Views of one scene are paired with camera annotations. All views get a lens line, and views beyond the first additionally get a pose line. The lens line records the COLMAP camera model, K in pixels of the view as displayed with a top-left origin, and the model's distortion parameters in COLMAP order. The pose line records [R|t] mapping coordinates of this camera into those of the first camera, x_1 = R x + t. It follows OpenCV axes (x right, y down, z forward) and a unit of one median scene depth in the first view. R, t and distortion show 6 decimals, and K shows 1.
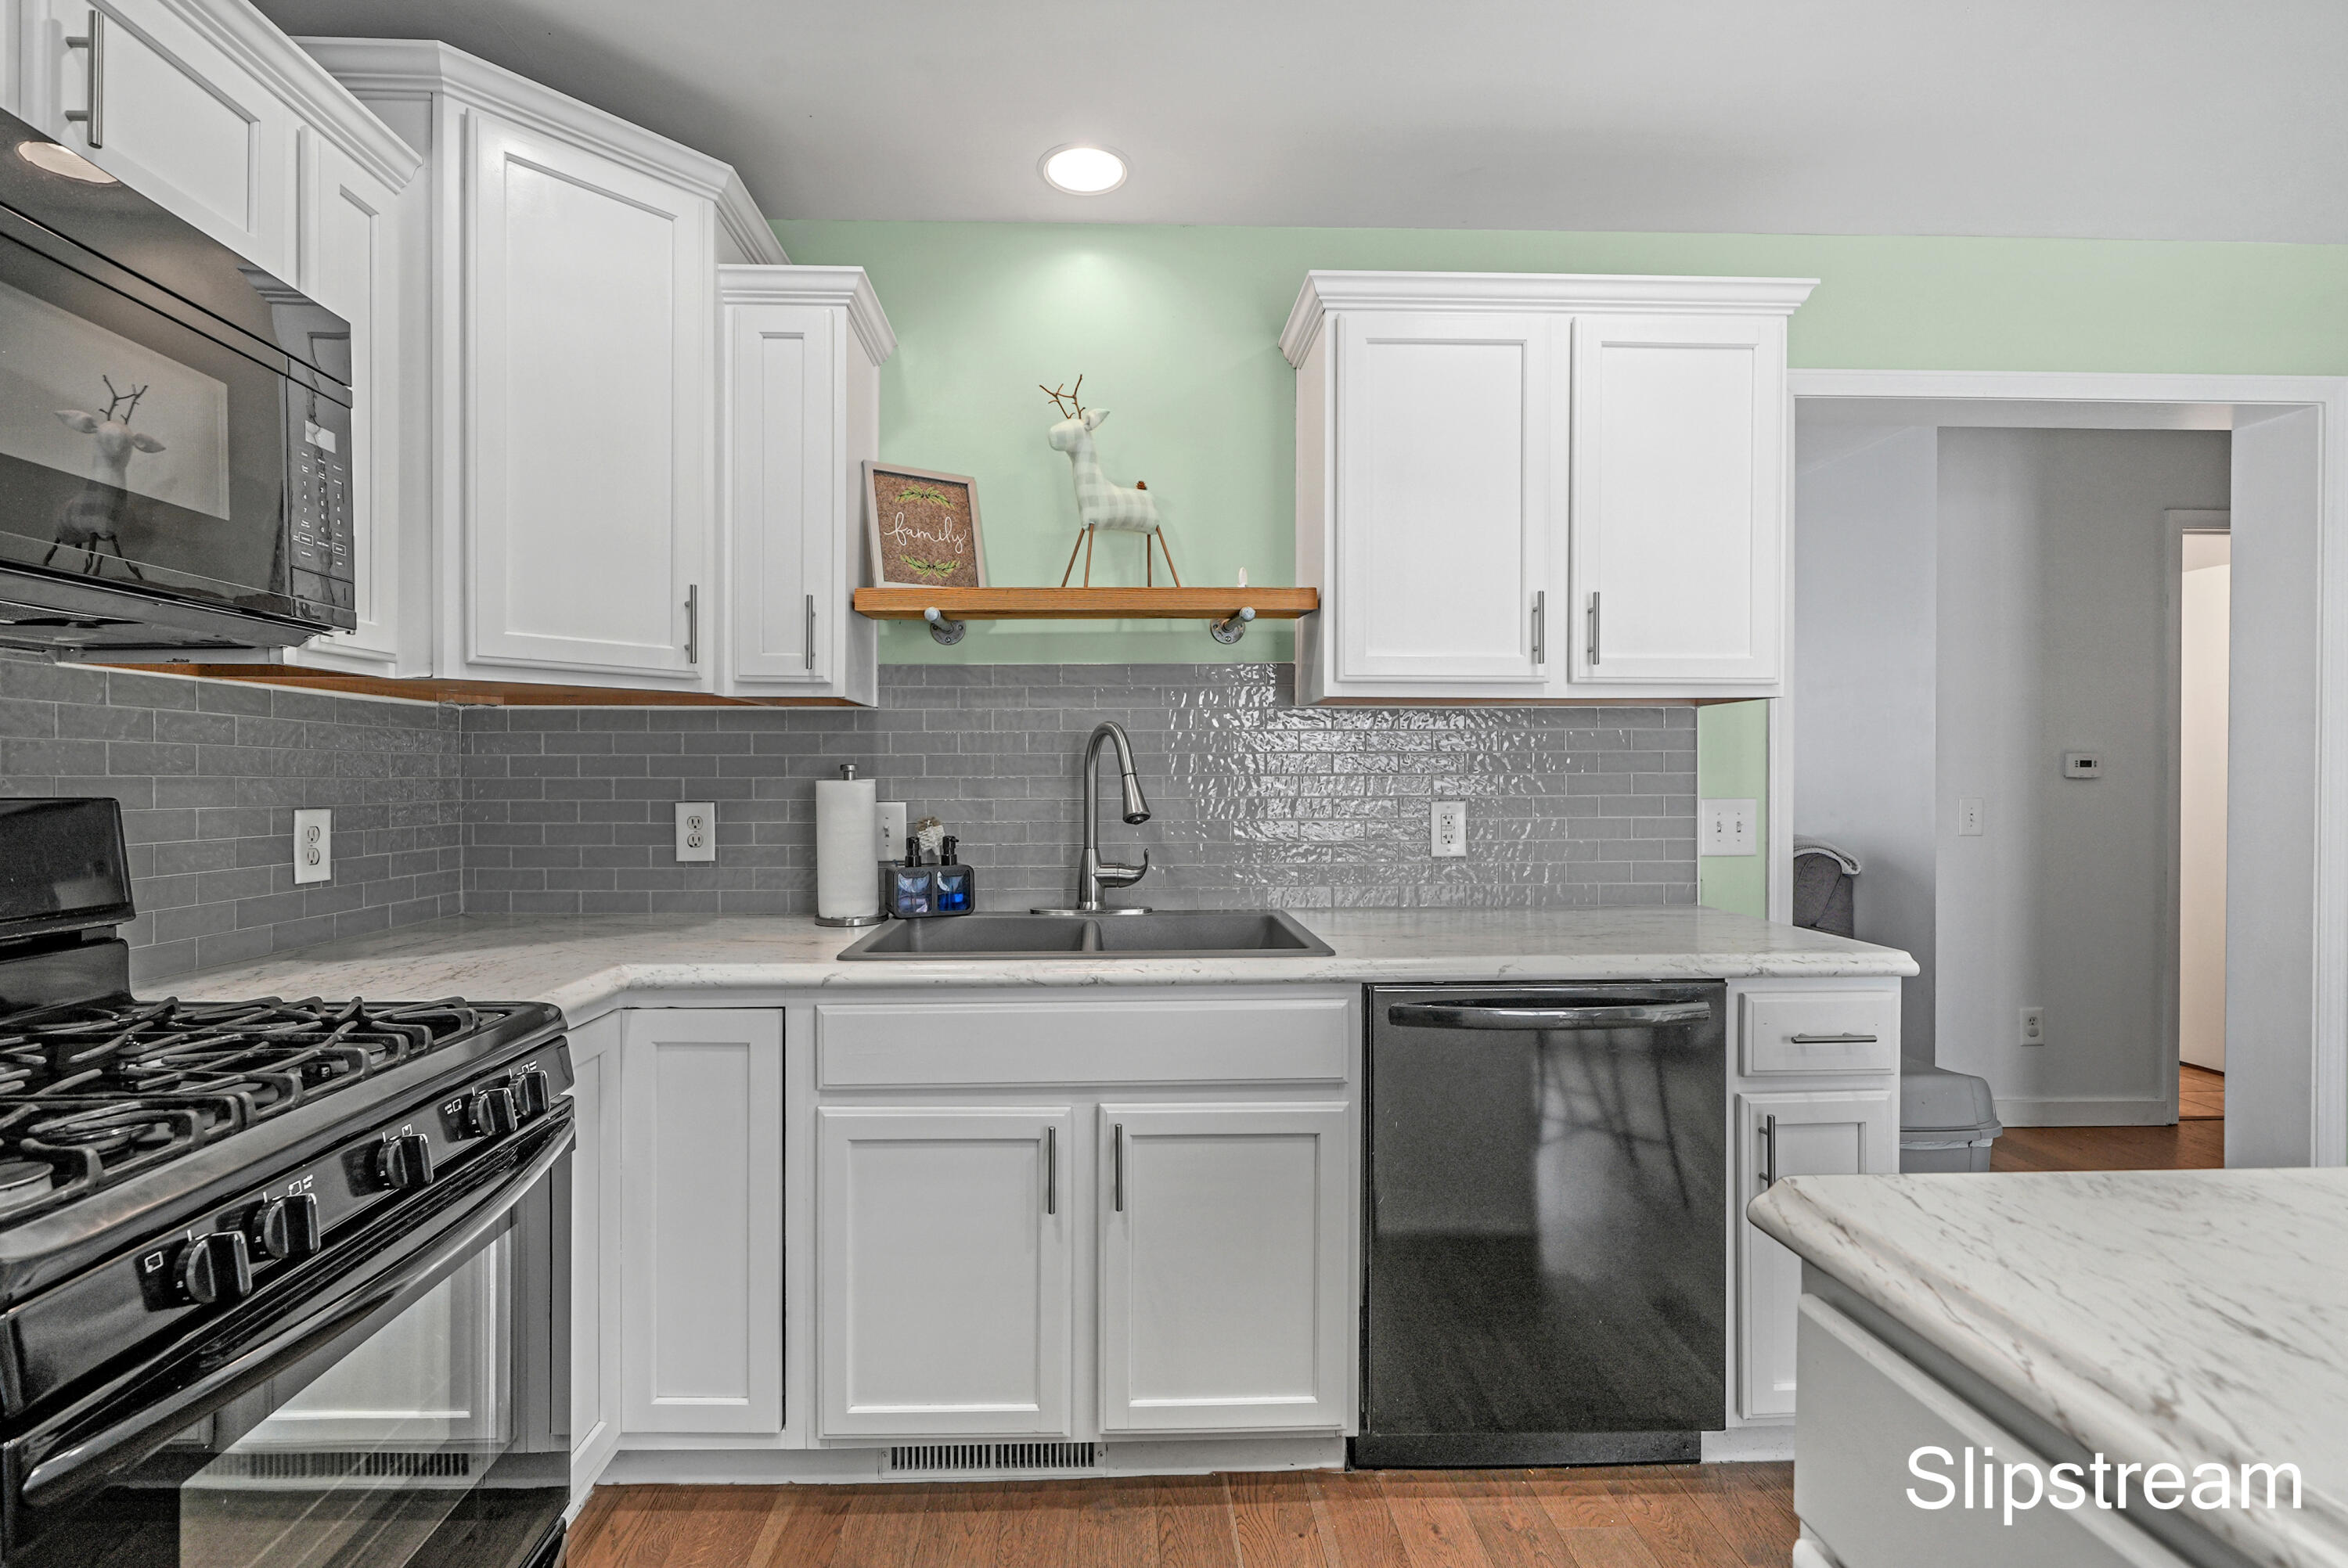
lens RADIAL K [[1072.2, 0, 1162.6], [0, 1072.2, 775.9], [0, 0, 1]] dist [0.000203, -0.000008]
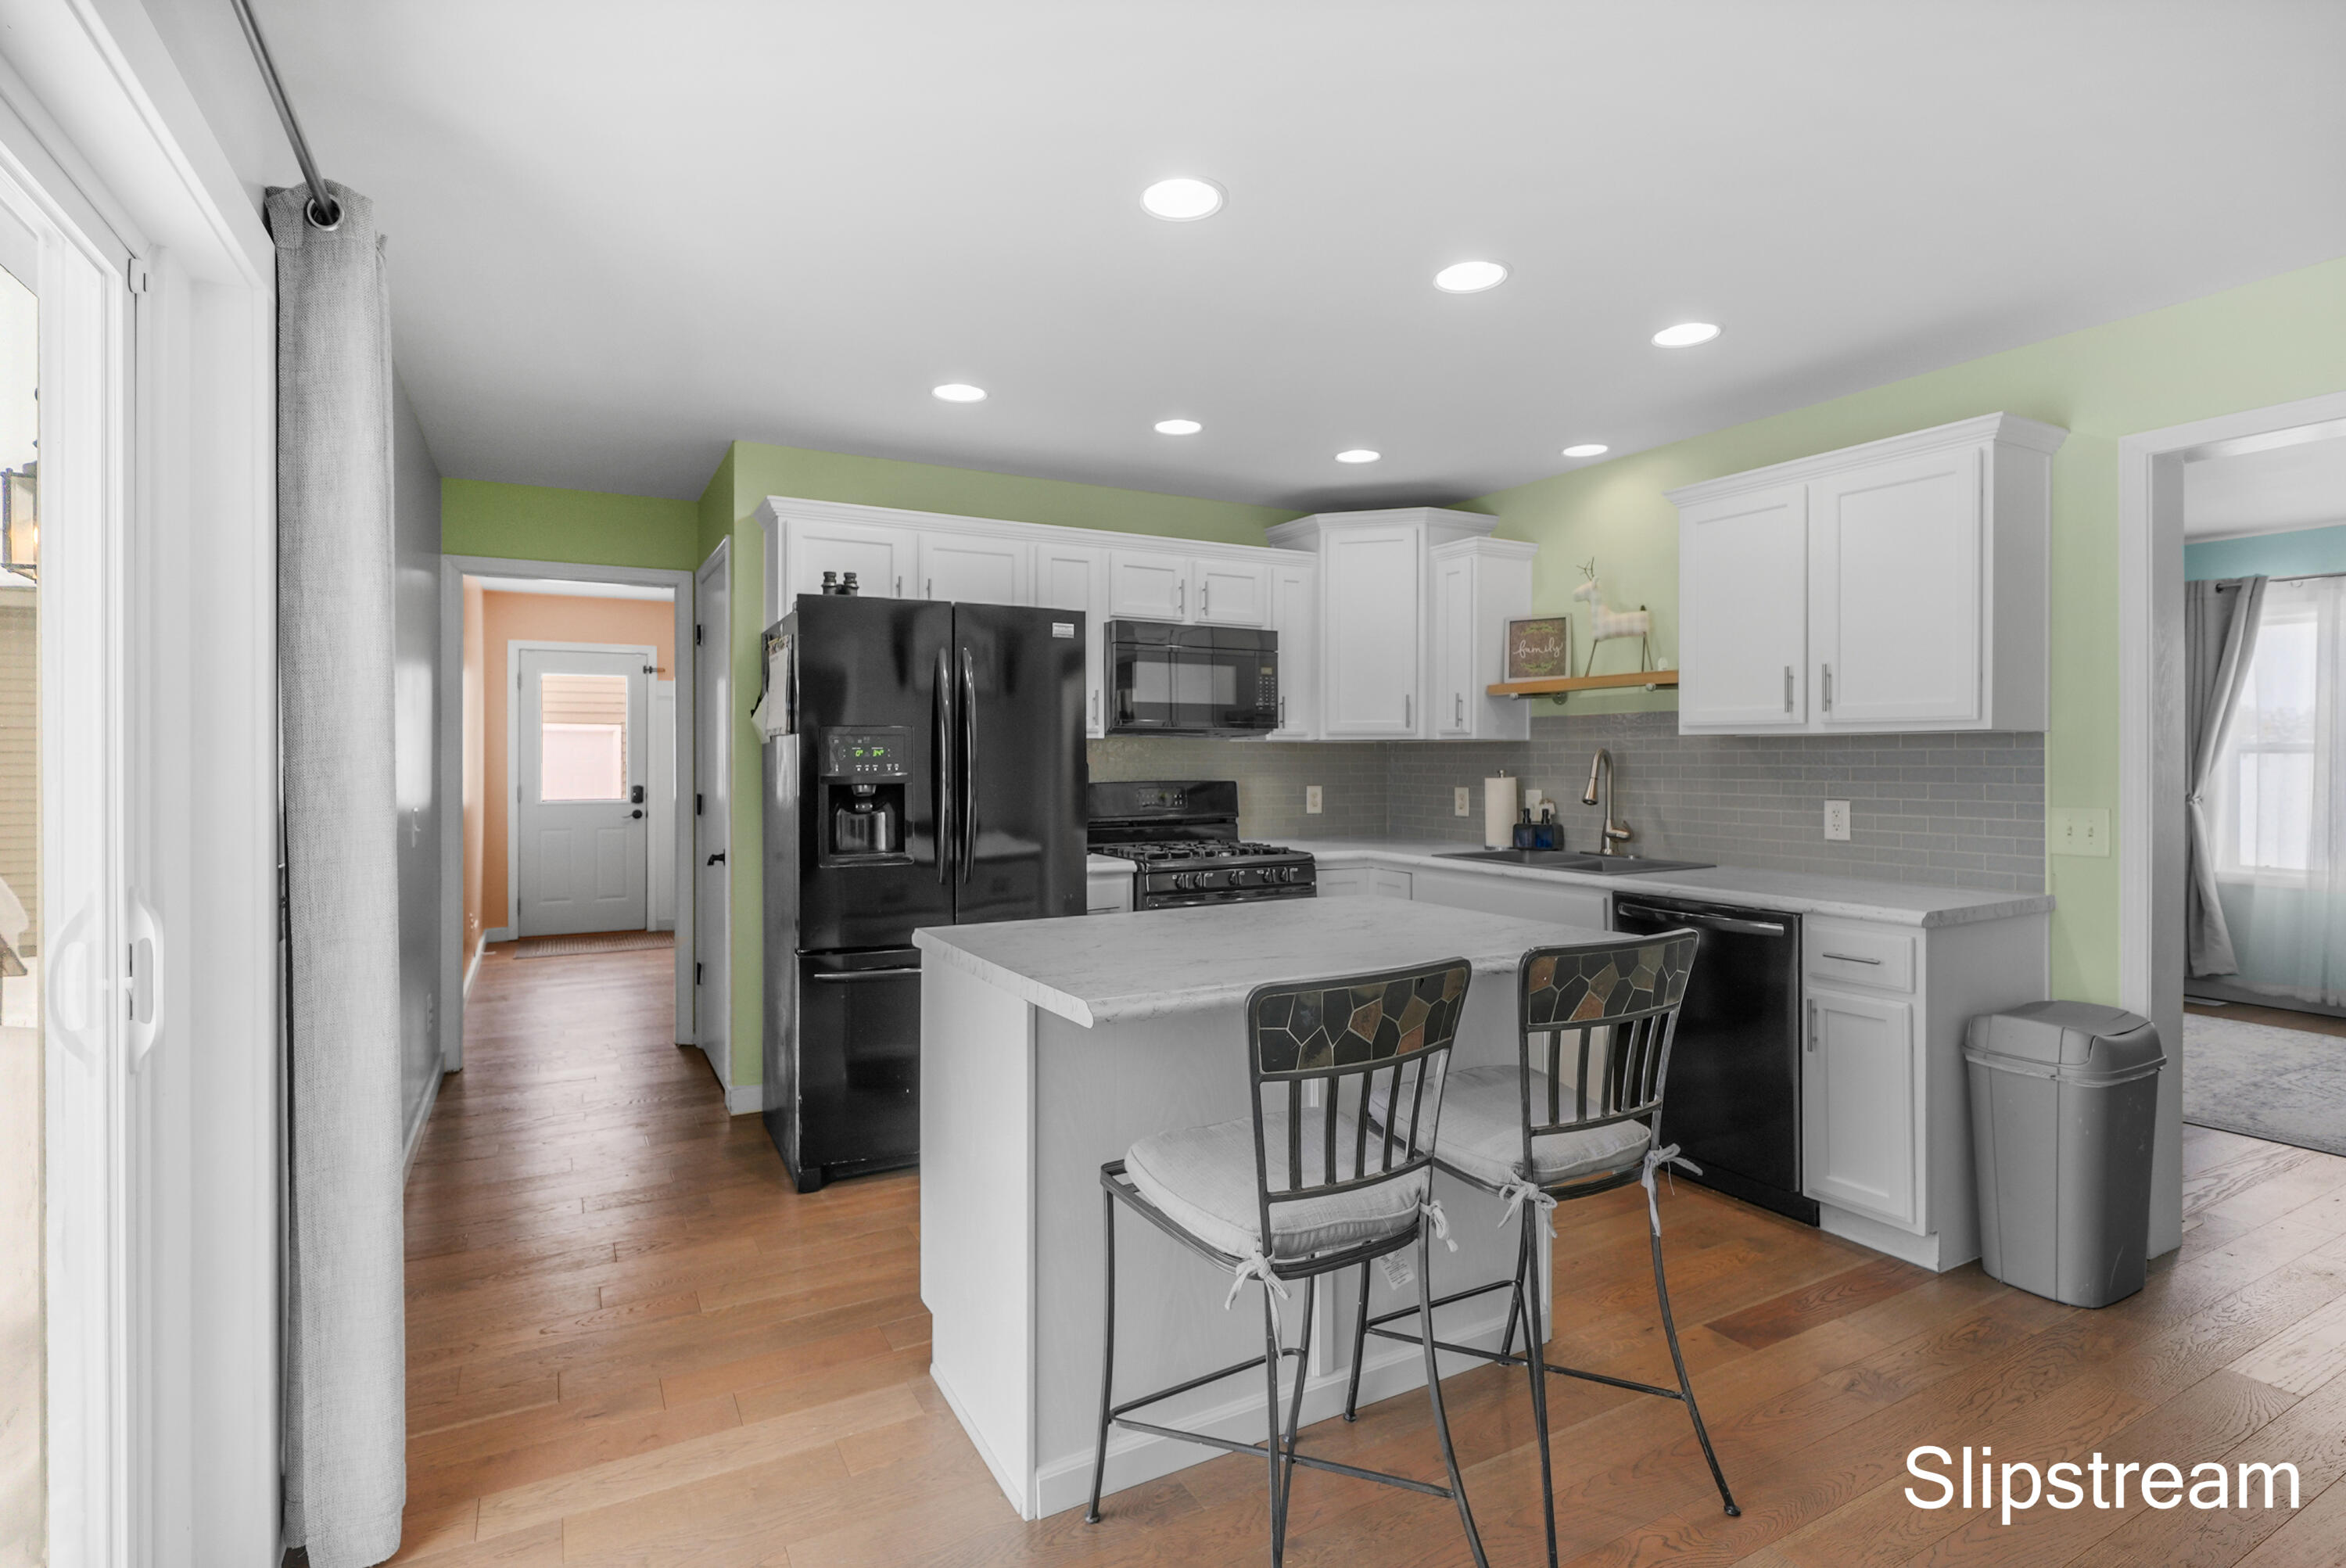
lens RADIAL K [[1122.2, 0, 1169.9], [0, 1122.2, 770.1], [0, 0, 1]] dist [-0.000240, -0.000043]
pose [[0.456344, 0.012188, -0.889720, 1.277991], [-0.009272, 0.999917, 0.008942, -0.024277], [0.889755, 0.004169, 0.456419, -0.497121]]
